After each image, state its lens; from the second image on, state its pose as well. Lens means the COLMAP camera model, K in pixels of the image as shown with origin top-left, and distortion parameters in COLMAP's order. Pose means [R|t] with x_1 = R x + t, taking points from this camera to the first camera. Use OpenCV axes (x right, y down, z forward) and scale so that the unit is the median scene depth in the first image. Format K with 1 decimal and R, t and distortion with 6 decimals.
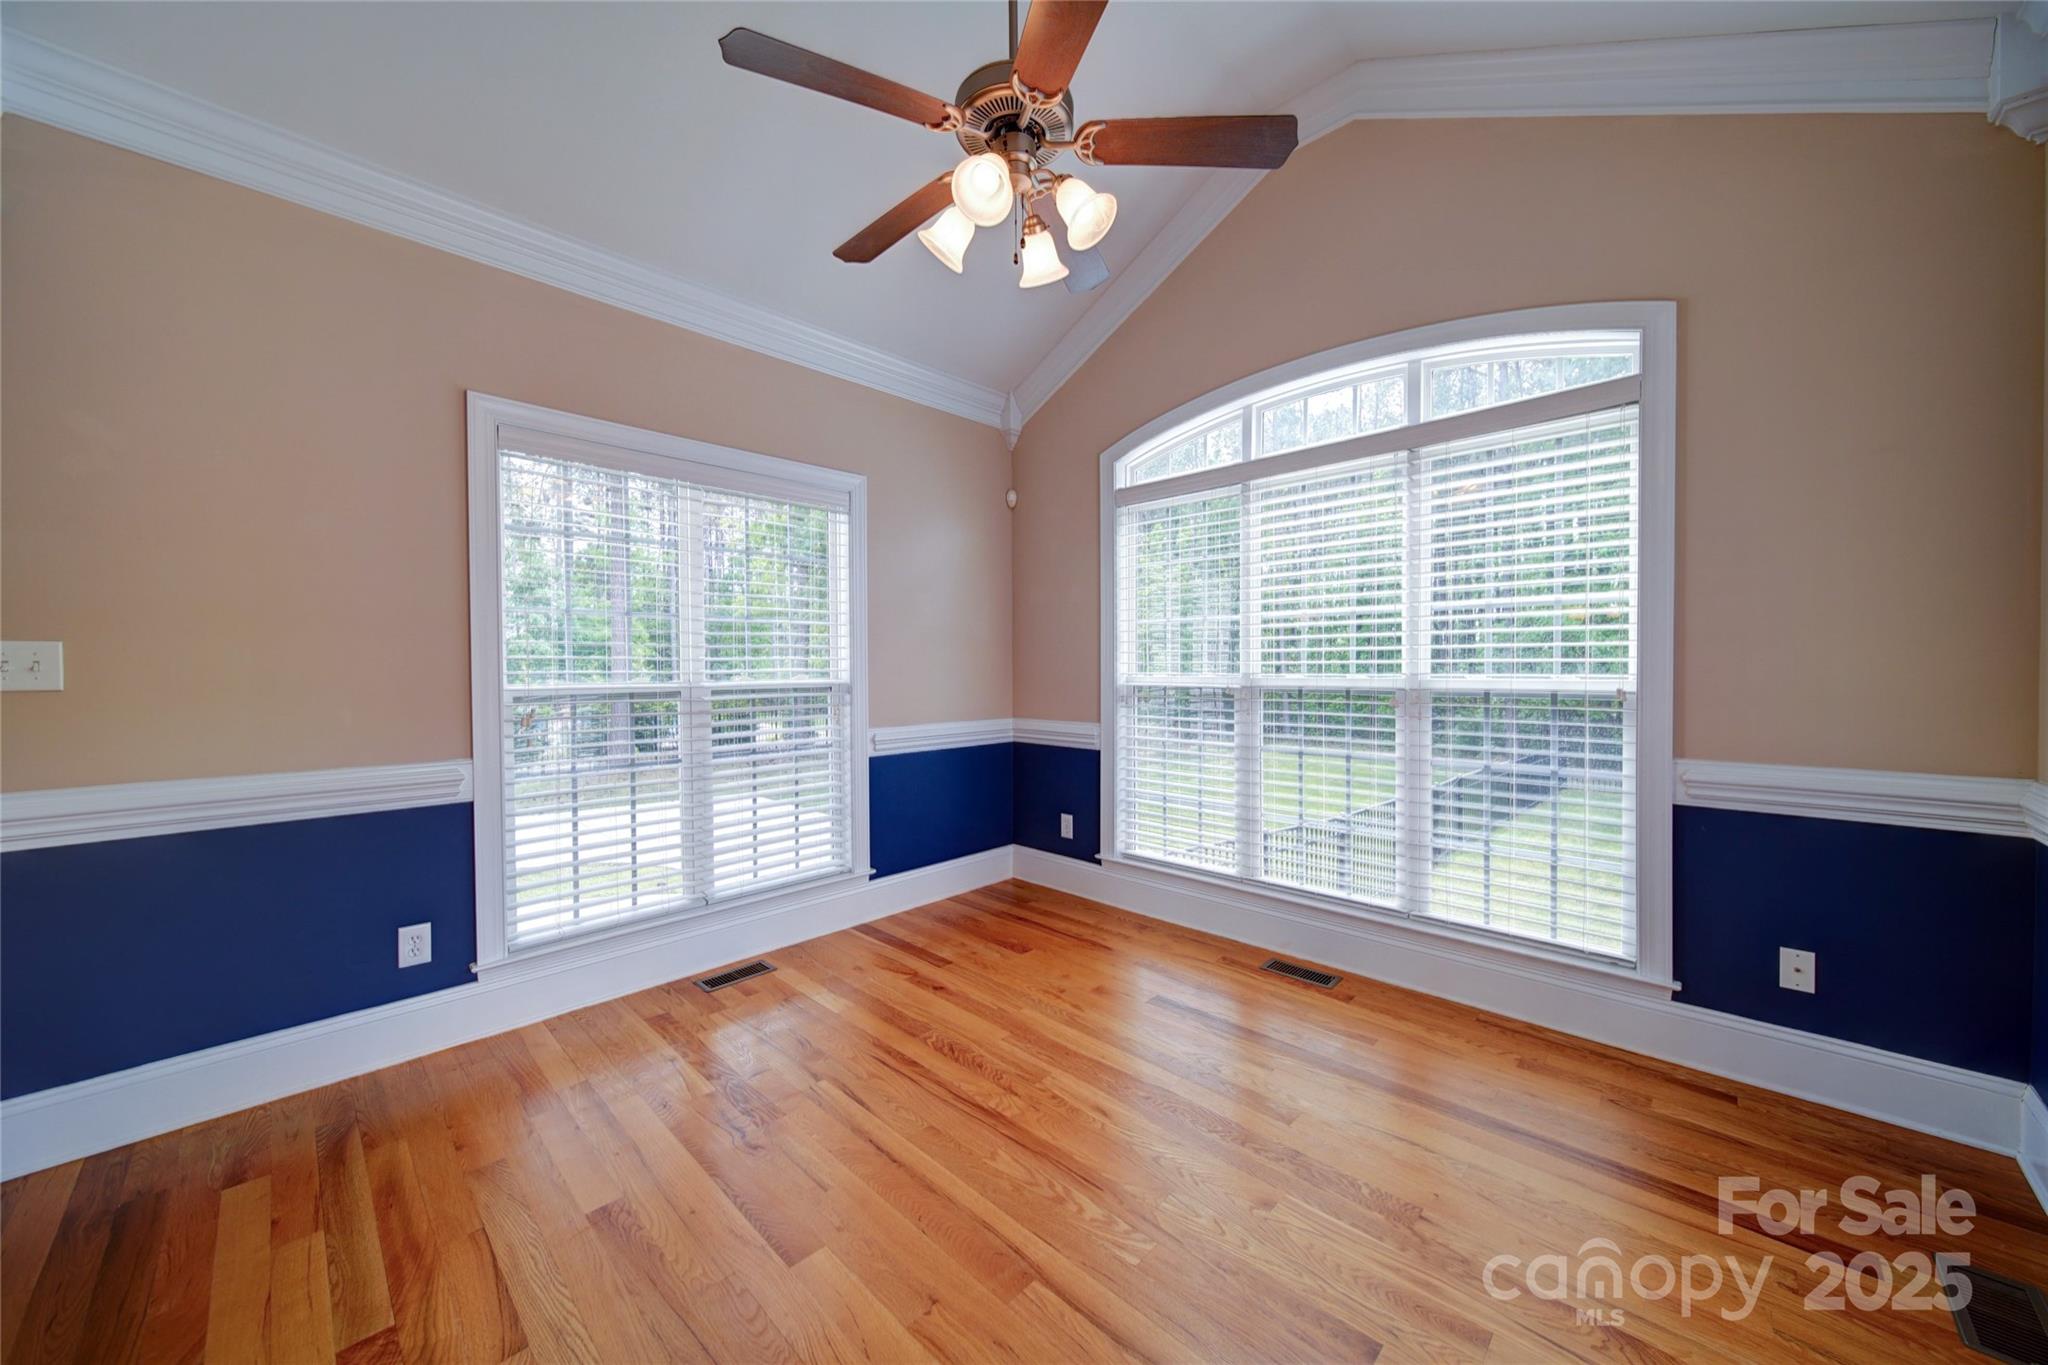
lens RADIAL K [[726.2, 0, 1026.6], [0, 726.2, 678.8], [0, 0, 1]] dist [-0.001412, -0.000674]
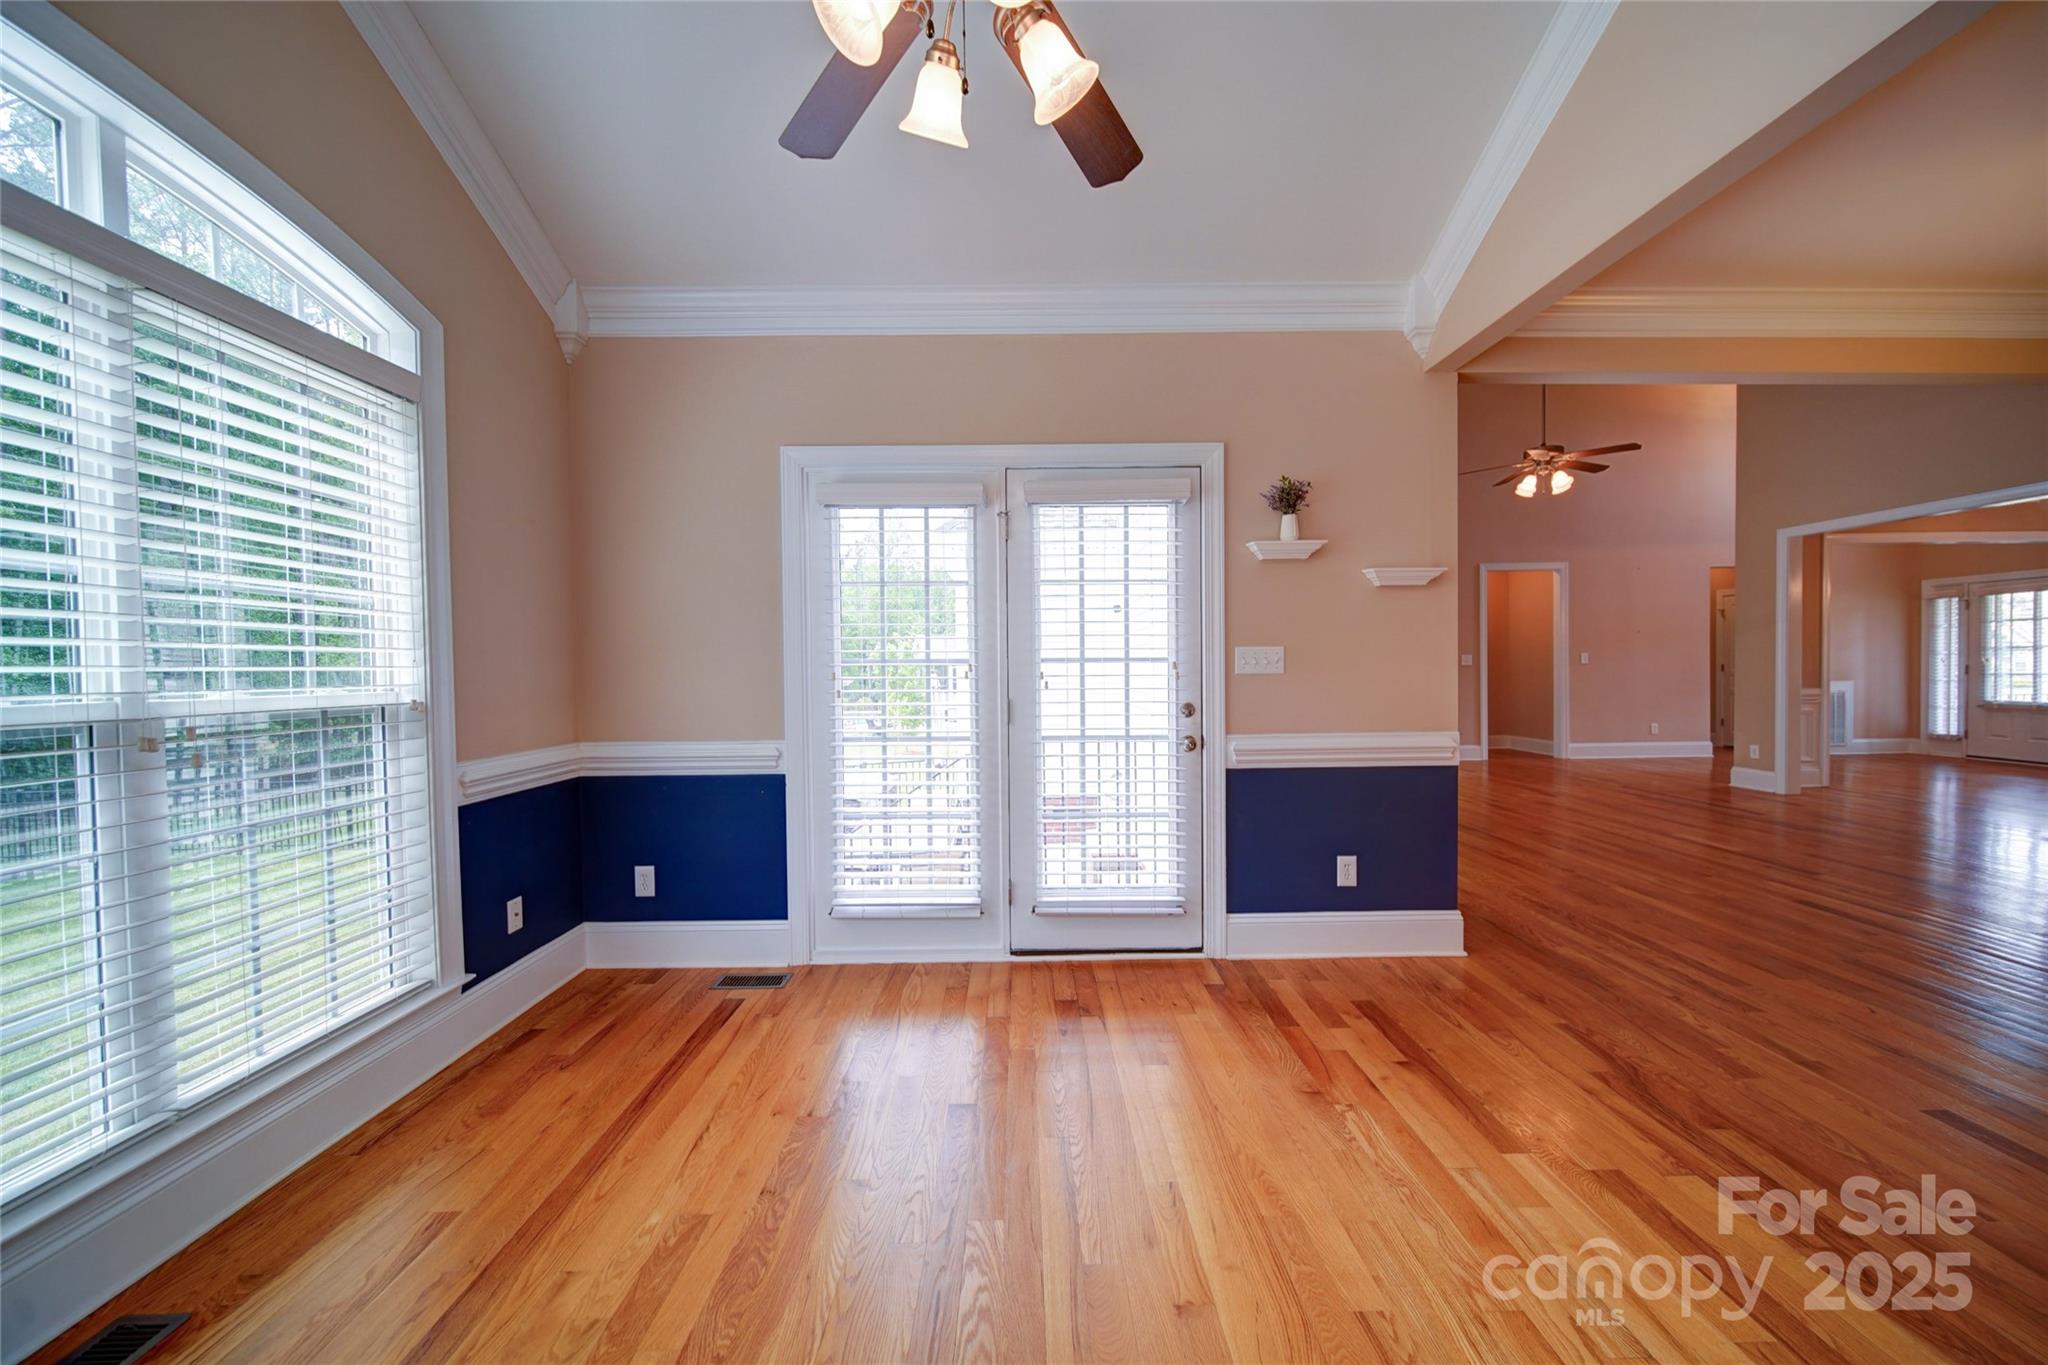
lens RADIAL K [[726.2, 0, 1025.7], [0, 726.2, 683.0], [0, 0, 1]] dist [-0.001412, -0.000674]
pose [[-0.705798, -0.003807, 0.708403, -0.289297], [0.021609, 0.999405, 0.026900, -0.011599], [-0.708083, 0.034293, -0.705296, 0.773228]]
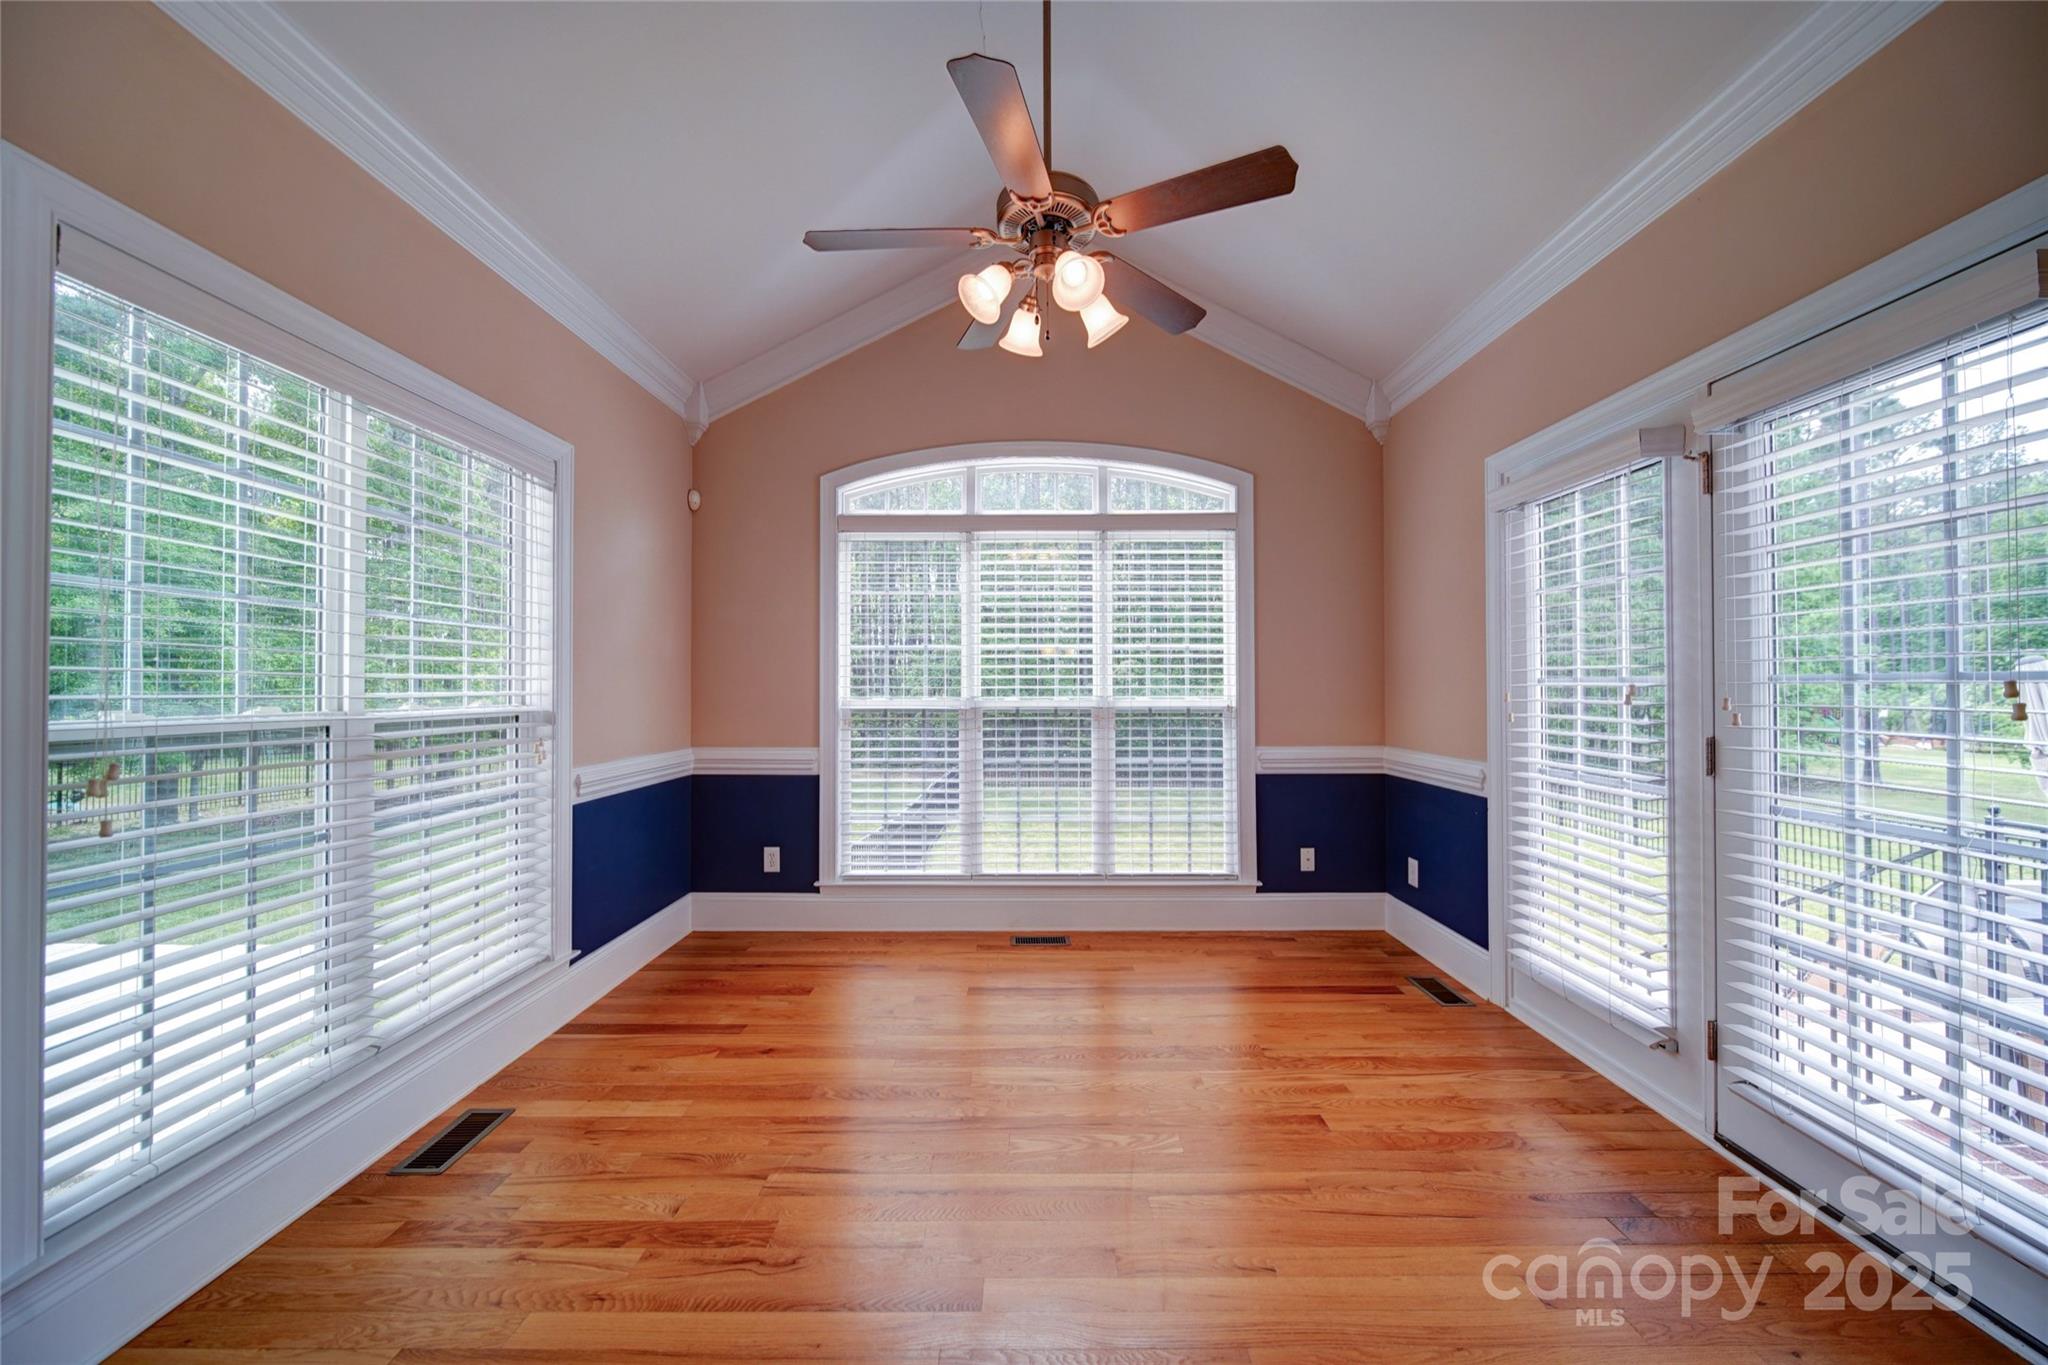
lens RADIAL K [[726.2, 0, 1025.5], [0, 726.2, 682.6], [0, 0, 1]] dist [-0.001412, -0.000674]
pose [[0.718861, 0.010835, 0.695070, -0.435485], [0.008082, 0.999681, -0.023942, -0.000857], [-0.695107, 0.022828, 0.718543, 0.110421]]
